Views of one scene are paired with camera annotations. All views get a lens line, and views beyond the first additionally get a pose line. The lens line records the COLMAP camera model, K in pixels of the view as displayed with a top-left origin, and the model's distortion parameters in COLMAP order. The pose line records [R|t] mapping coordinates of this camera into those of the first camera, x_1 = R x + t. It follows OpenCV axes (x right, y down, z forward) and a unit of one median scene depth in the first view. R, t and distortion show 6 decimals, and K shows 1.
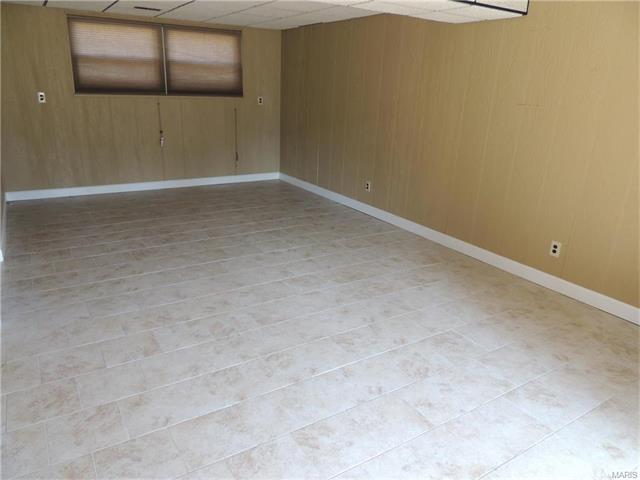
lens RADIAL K [[459.4, 0, 320.9], [0, 459.4, 240.5], [0, 0, 1]] dist [-0.032477, 0.015636]
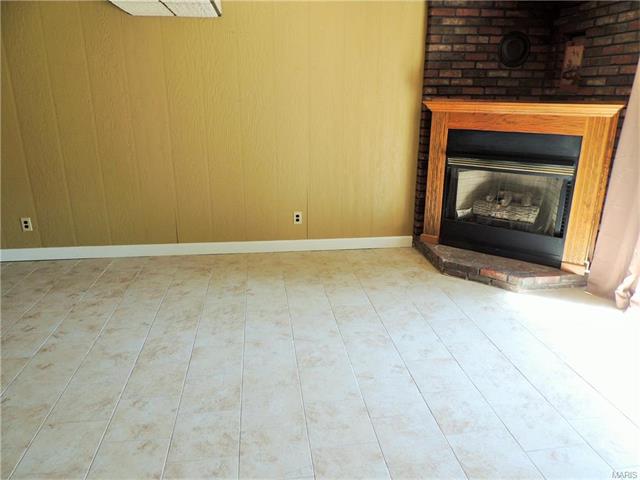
lens RADIAL K [[459.4, 0, 319.3], [0, 459.4, 242.2], [0, 0, 1]] dist [-0.032477, 0.015636]
pose [[0.418178, -0.319471, 0.850332, -0.506380], [0.301702, 0.931819, 0.201715, -0.147638], [-0.856798, 0.172195, 0.486051, 0.374608]]
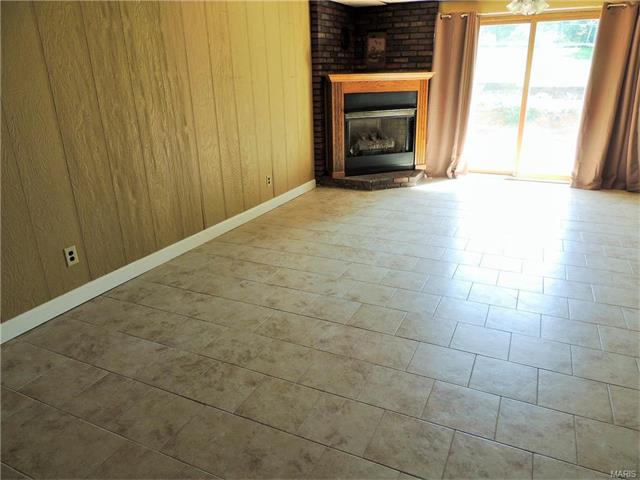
lens RADIAL K [[459.4, 0, 322.7], [0, 459.4, 242.1], [0, 0, 1]] dist [-0.032477, 0.015636]
pose [[-0.537113, -0.322668, 0.779356, -0.707499], [0.264794, 0.812739, 0.518979, -0.502860], [-0.800871, 0.485119, -0.351092, 1.440641]]
